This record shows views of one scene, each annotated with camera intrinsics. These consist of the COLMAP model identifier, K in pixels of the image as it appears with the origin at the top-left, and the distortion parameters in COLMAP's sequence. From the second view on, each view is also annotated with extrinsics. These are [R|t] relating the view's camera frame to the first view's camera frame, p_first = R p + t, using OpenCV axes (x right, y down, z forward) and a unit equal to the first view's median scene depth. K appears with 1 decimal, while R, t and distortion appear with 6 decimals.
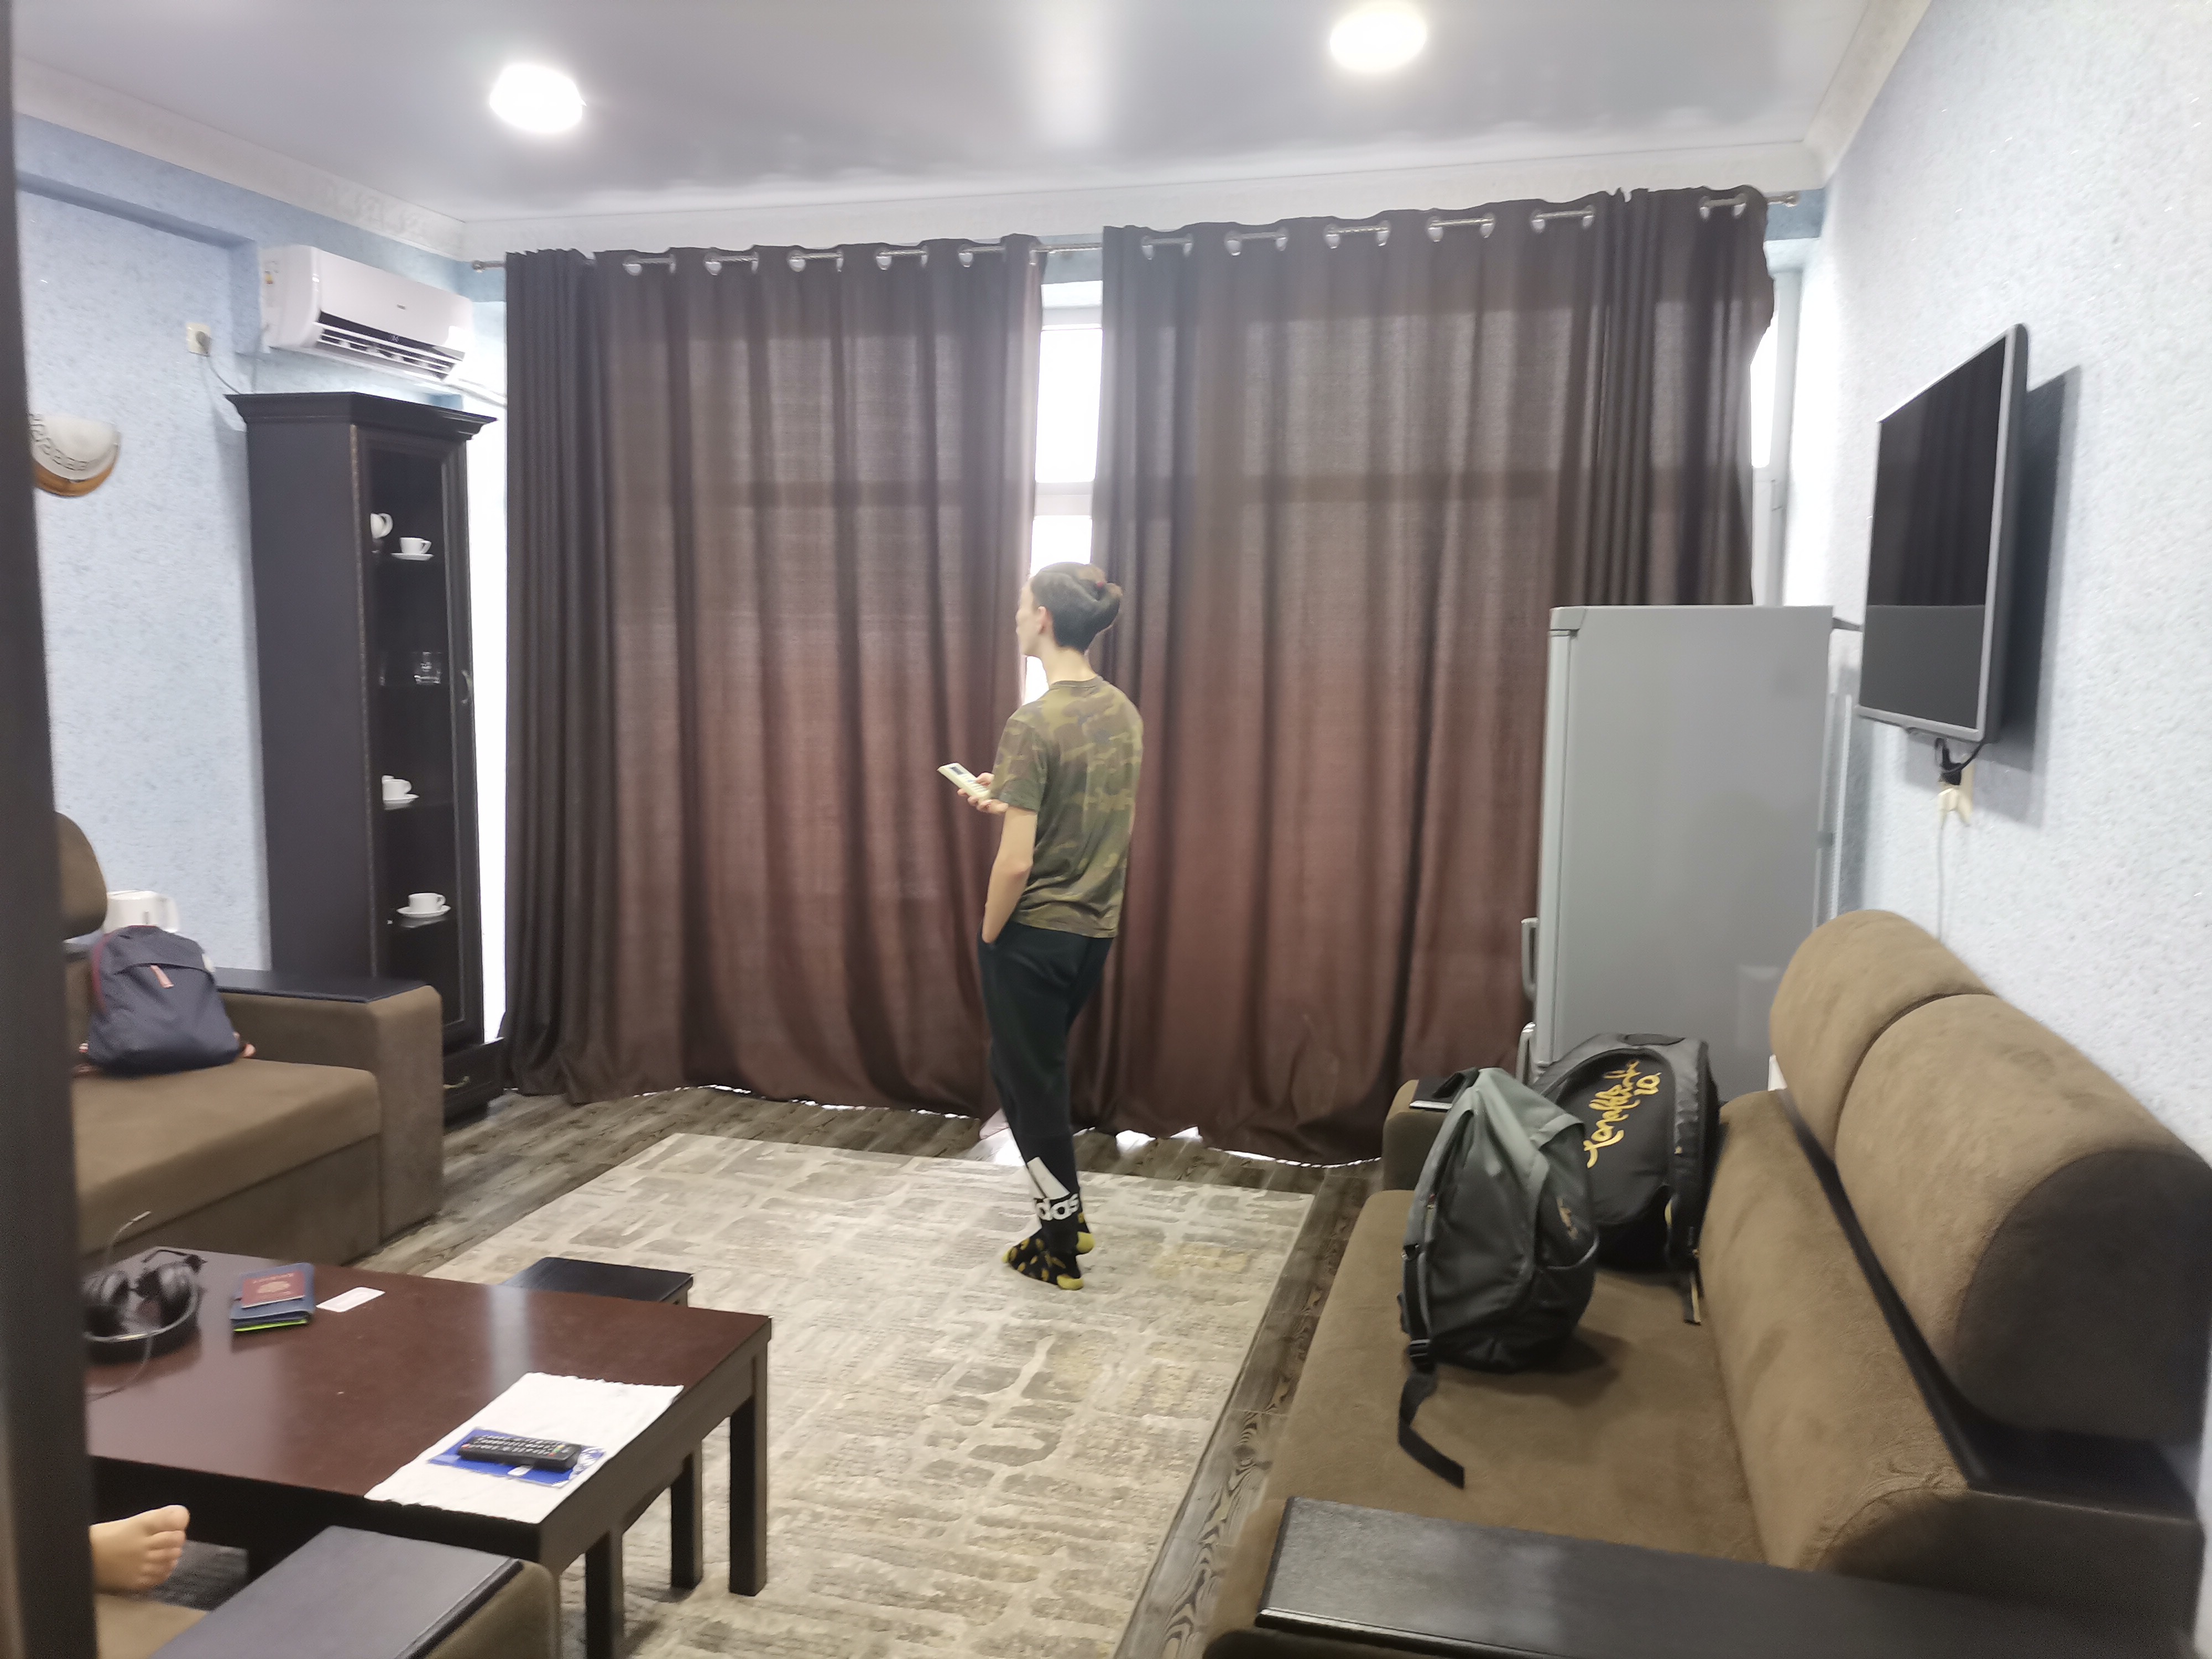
lens RADIAL K [[1710.2, 0, 1106.0], [0, 1710.2, 829.5], [0, 0, 1]] dist [0.009353, 0.001991]
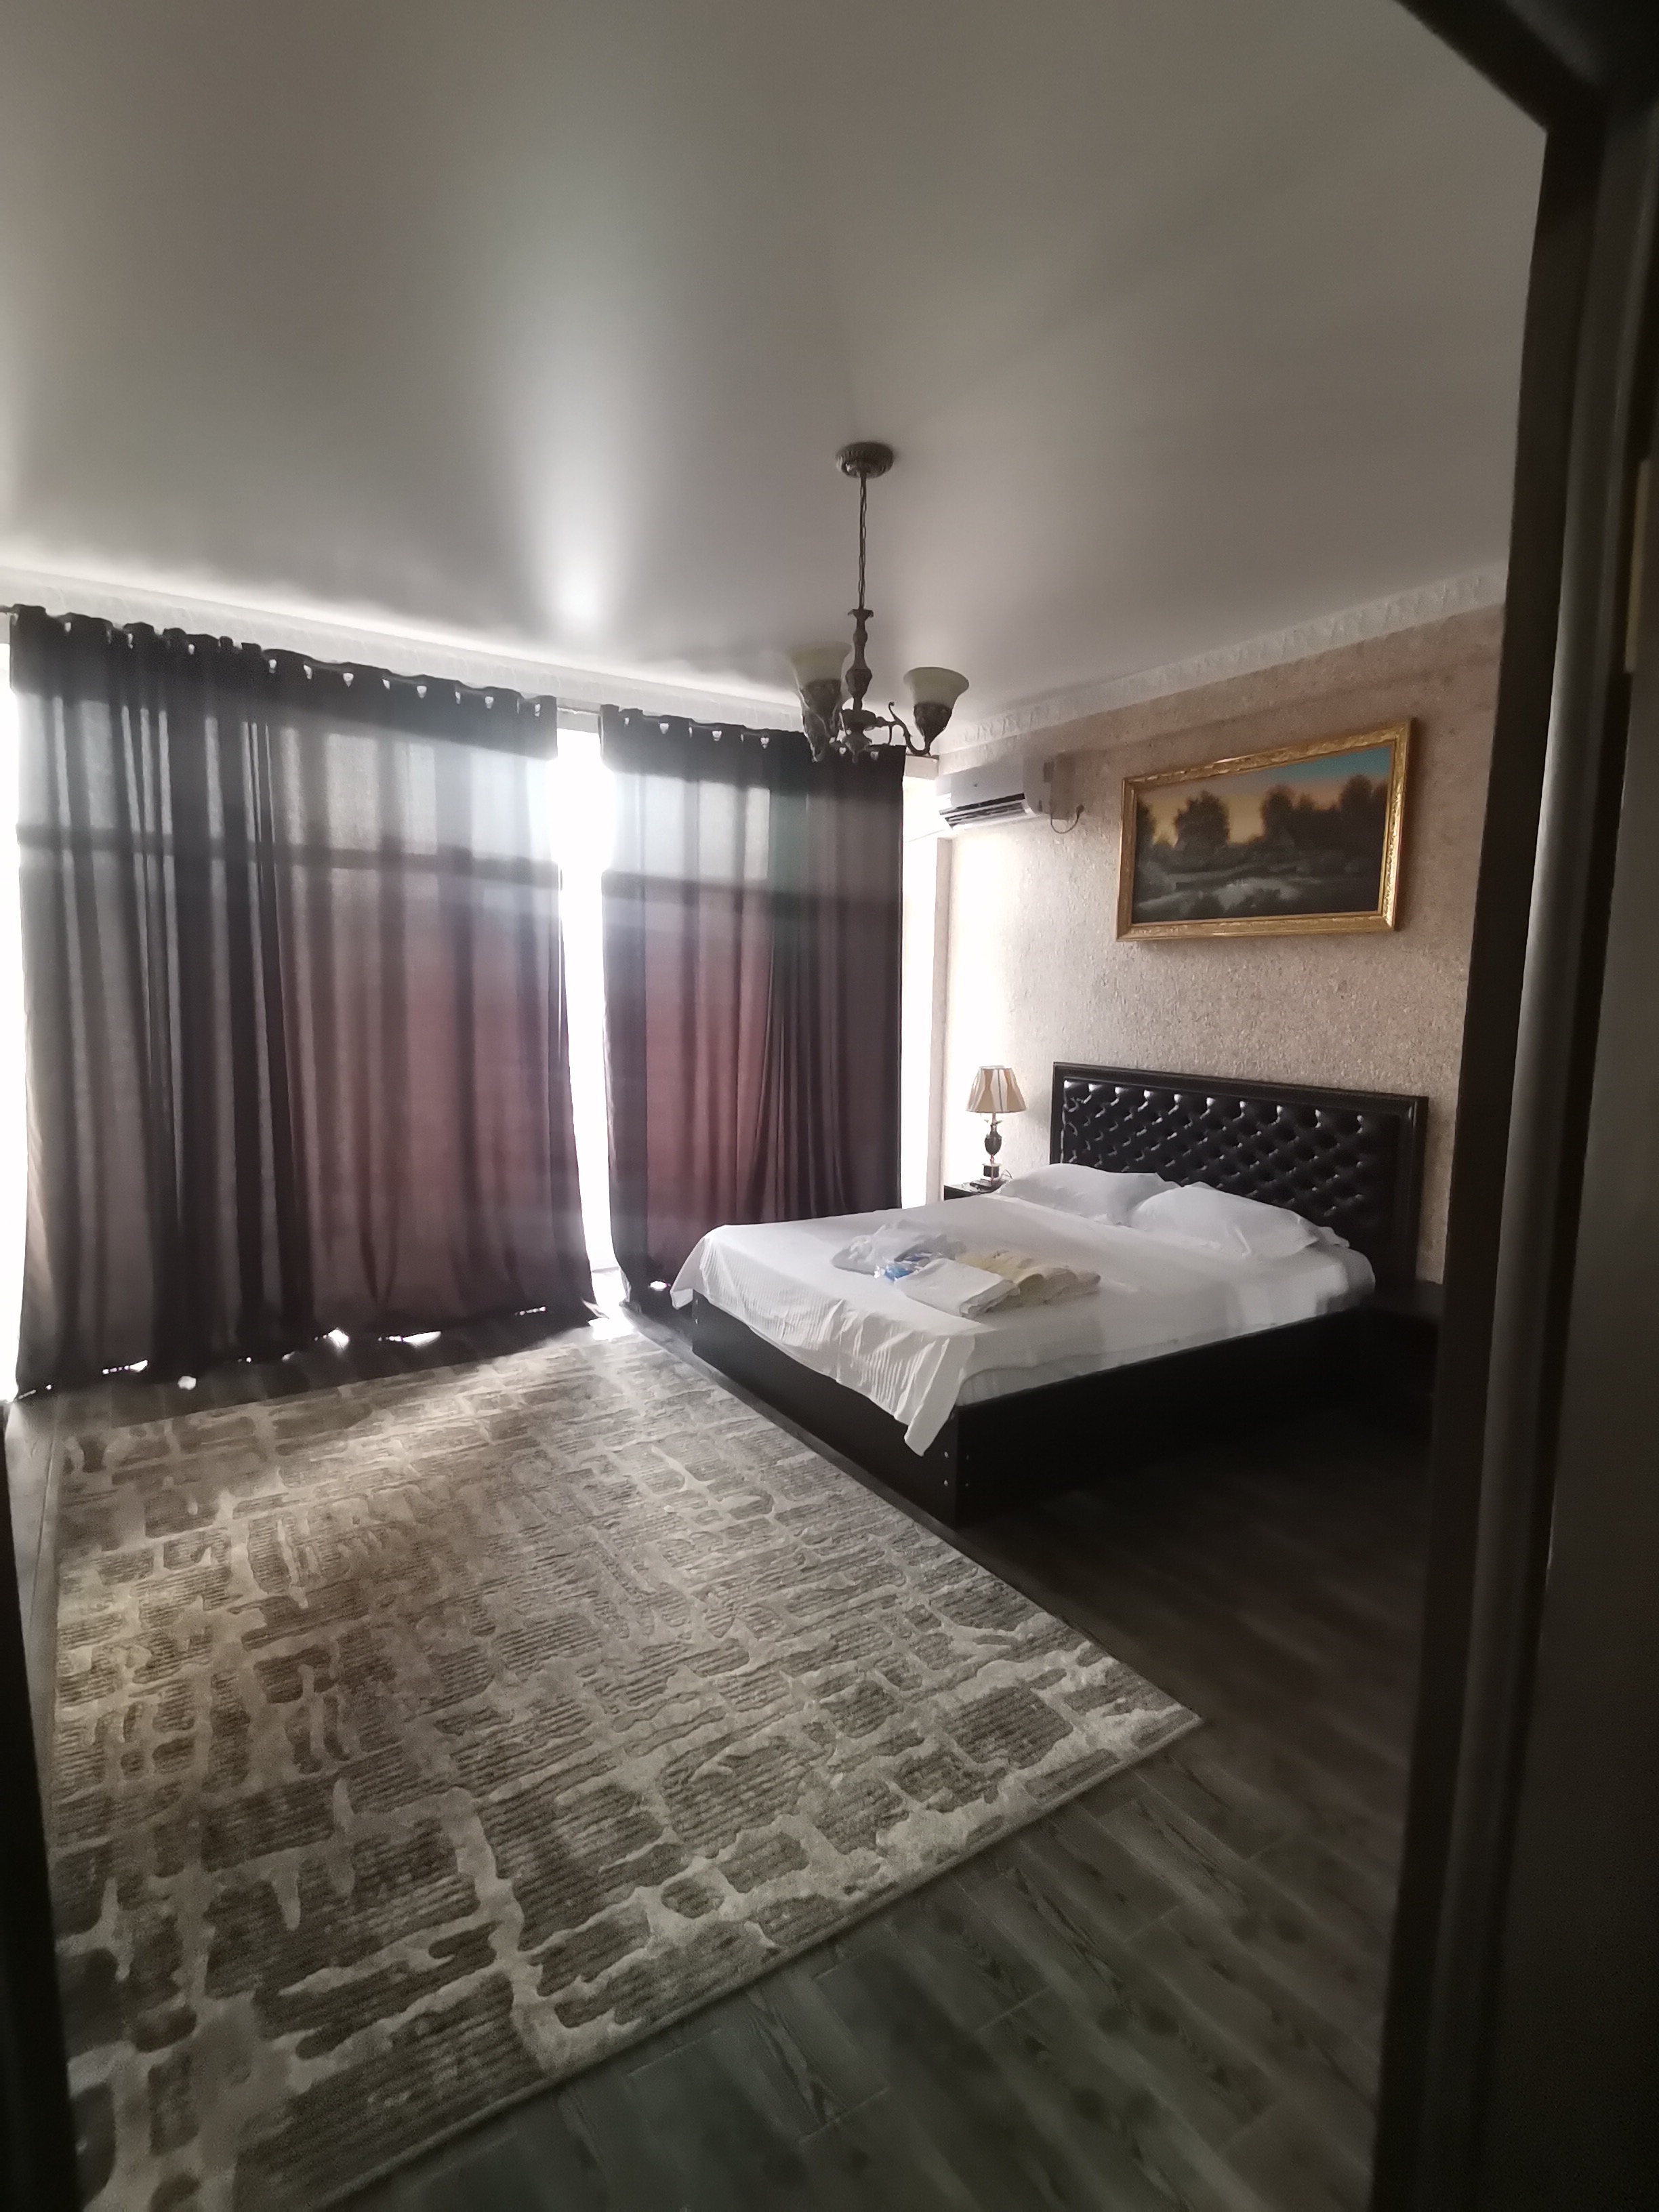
lens RADIAL K [[1112.7, 0, 829.5], [0, 1112.7, 1106.0], [0, 0, 1]] dist [0.082001, 0.000087]
pose [[0.671021, -0.091486, 0.735773, -0.500000], [0.078337, 0.995552, 0.052344, -0.034180], [-0.737289, 0.022514, 0.675203, 0.167765]]
